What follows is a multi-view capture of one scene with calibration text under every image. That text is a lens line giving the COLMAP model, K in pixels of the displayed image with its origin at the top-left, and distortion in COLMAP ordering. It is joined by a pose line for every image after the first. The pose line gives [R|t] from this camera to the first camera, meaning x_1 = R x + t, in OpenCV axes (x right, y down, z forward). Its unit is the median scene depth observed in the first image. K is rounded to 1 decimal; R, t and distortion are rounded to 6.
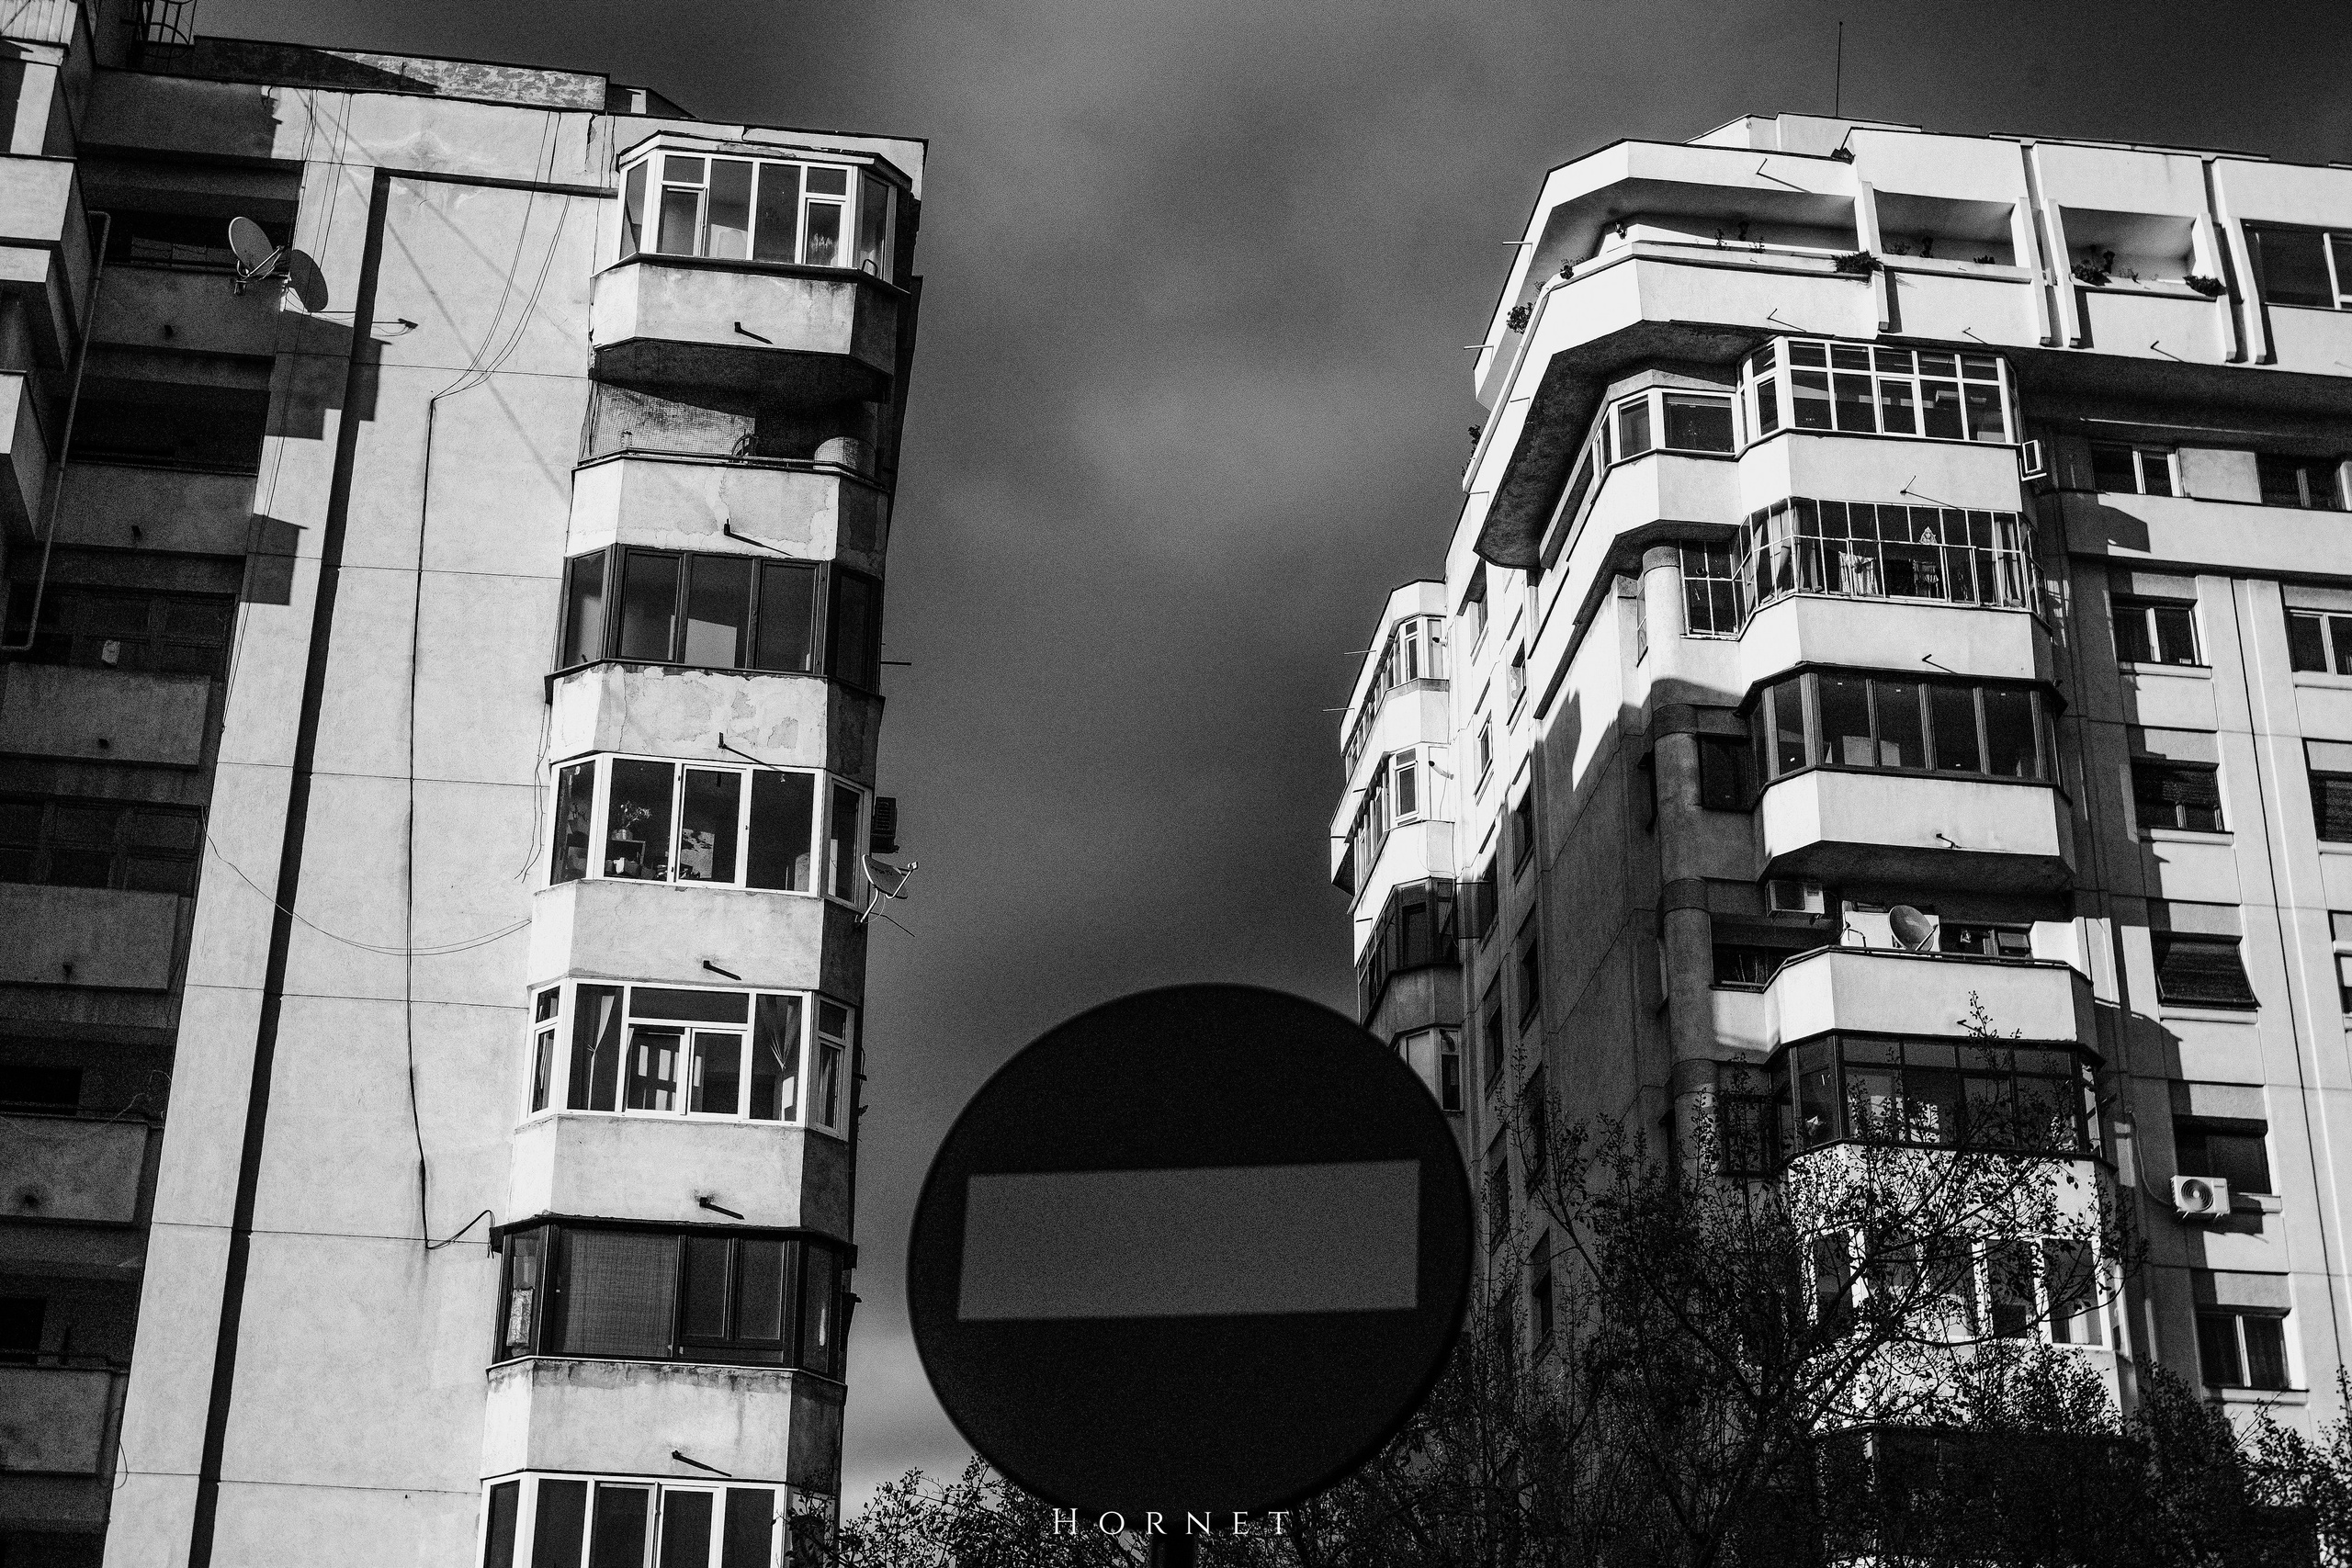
lens RADIAL K [[3664.2, 0, 1185.8], [0, 3664.2, 802.5], [0, 0, 1]] dist [-0.066133, 0.242996]
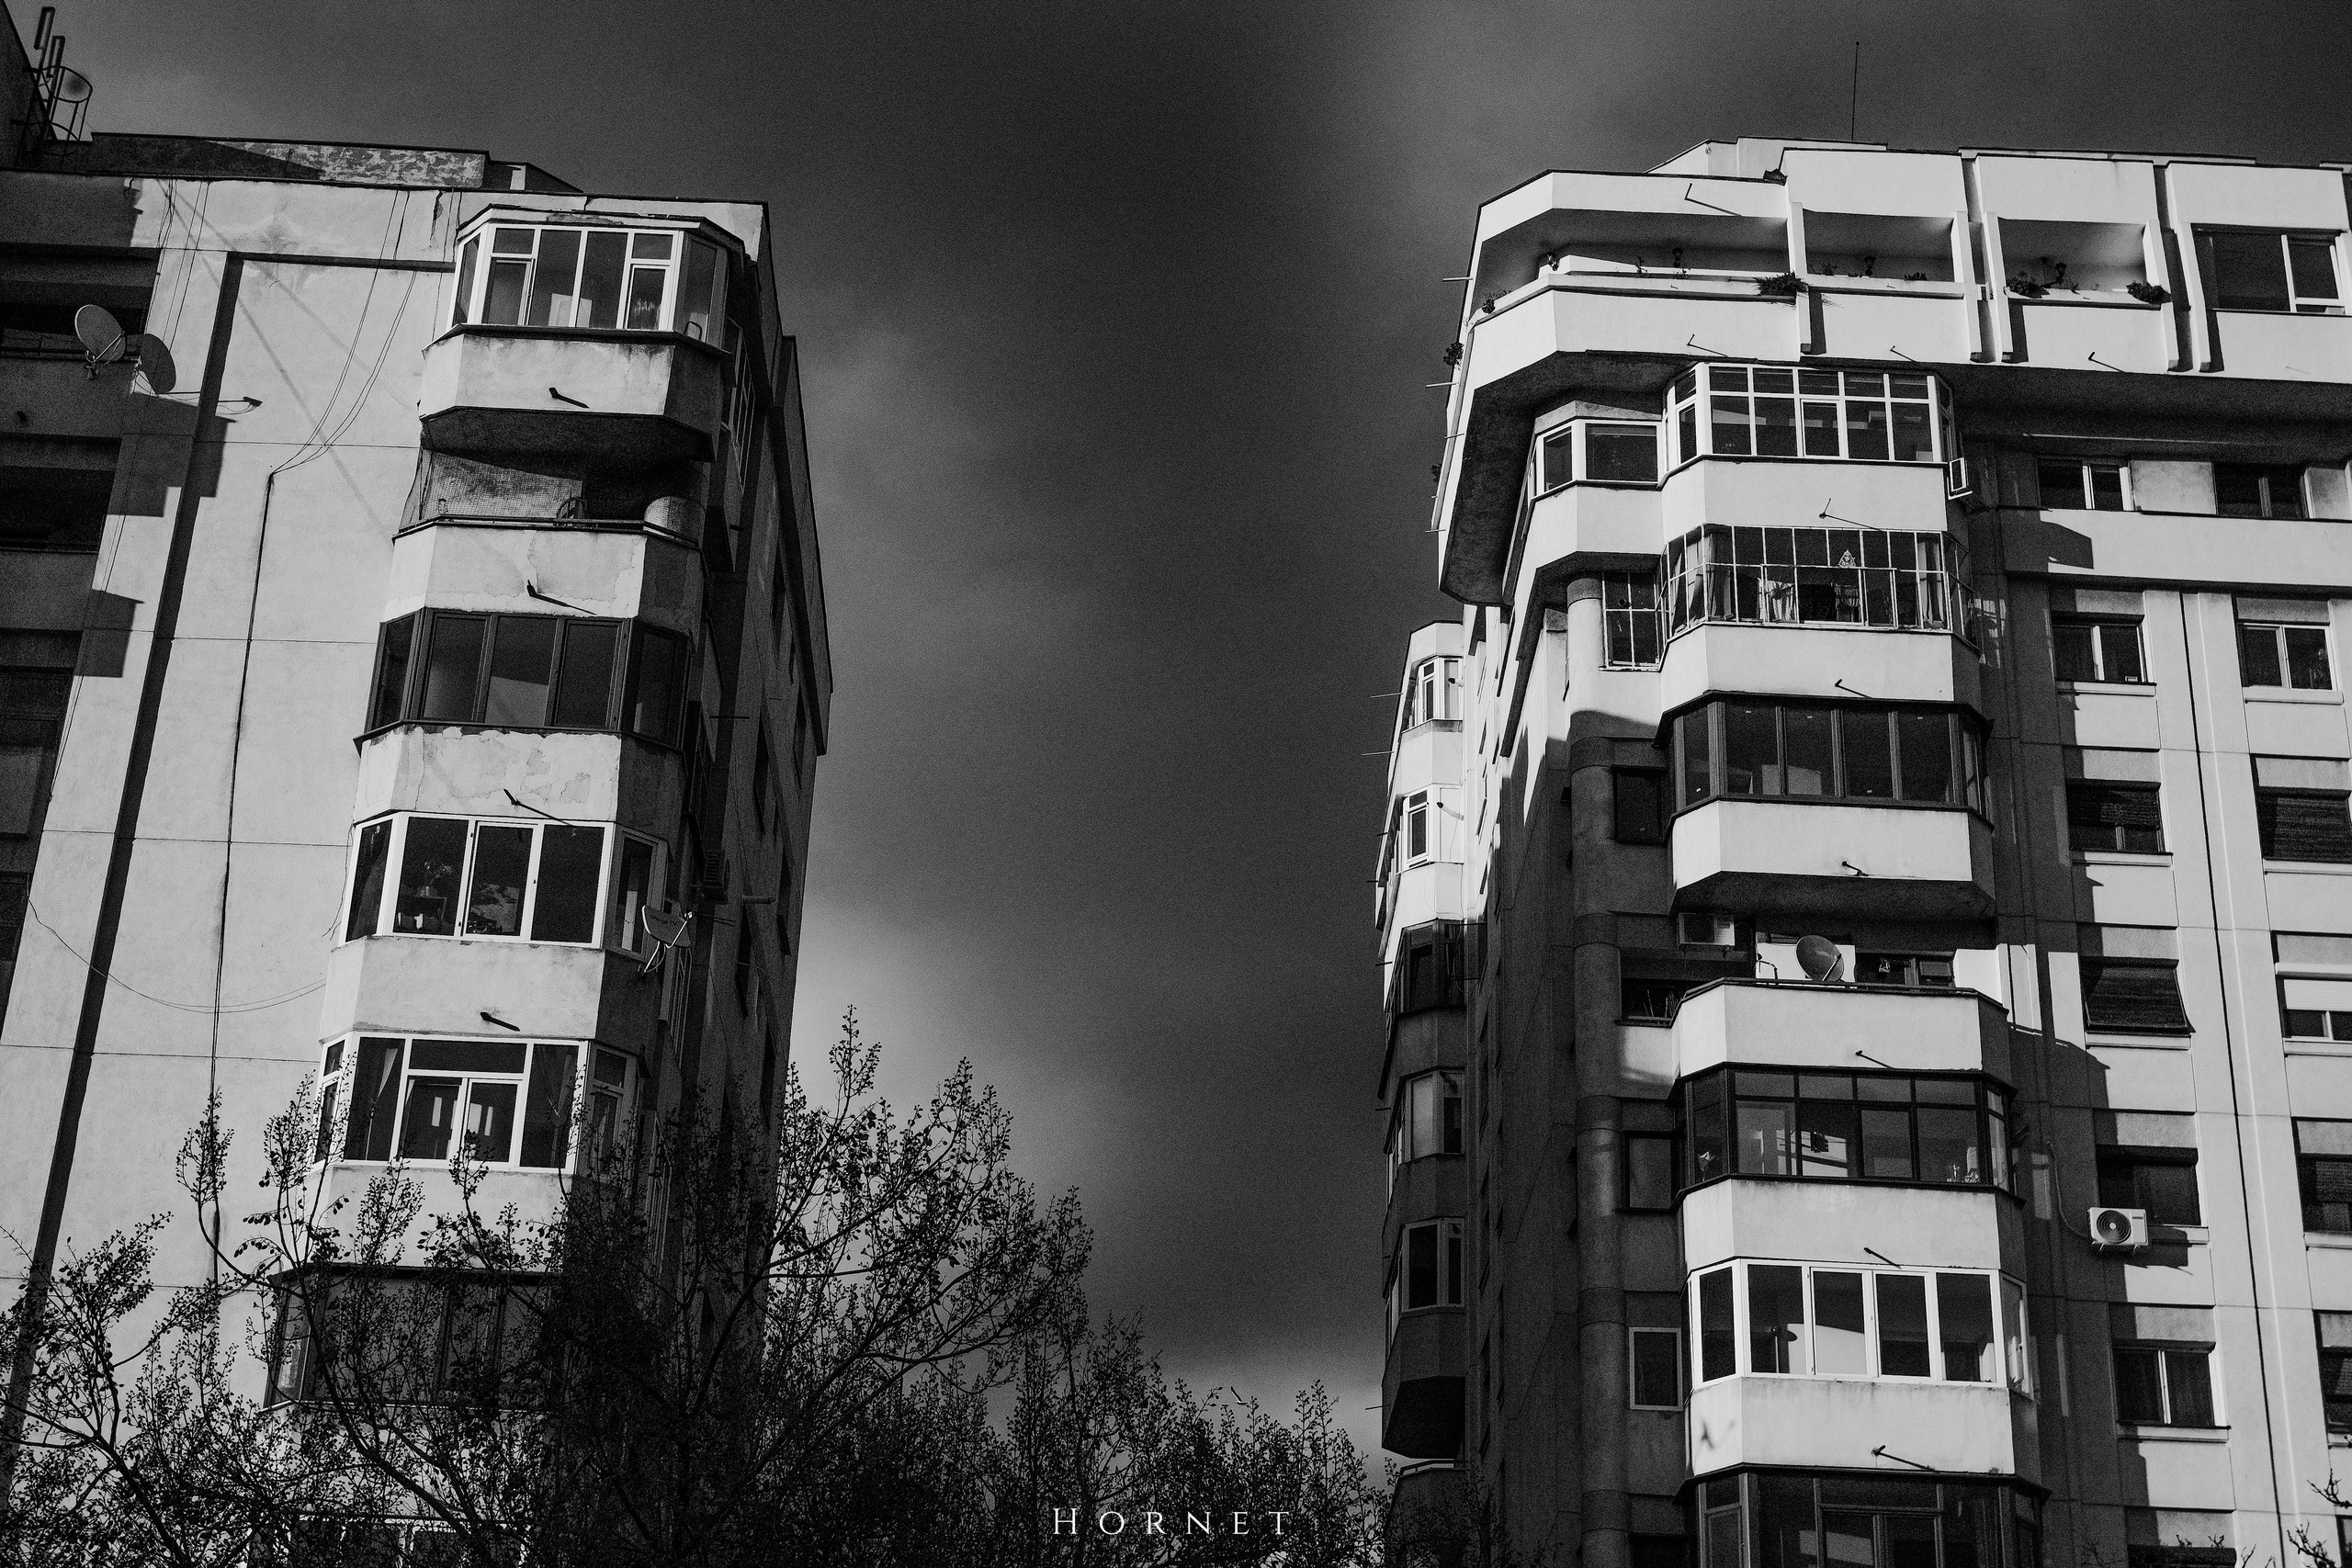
lens RADIAL K [[3664.2, 0, 1185.8], [0, 3664.2, 802.5], [0, 0, 1]] dist [-0.066133, 0.242996]
pose [[0.993509, -0.025354, -0.110896, 0.140781], [0.023619, 0.999578, -0.016937, 0.005143], [0.111278, 0.014208, 0.993688, 0.005096]]
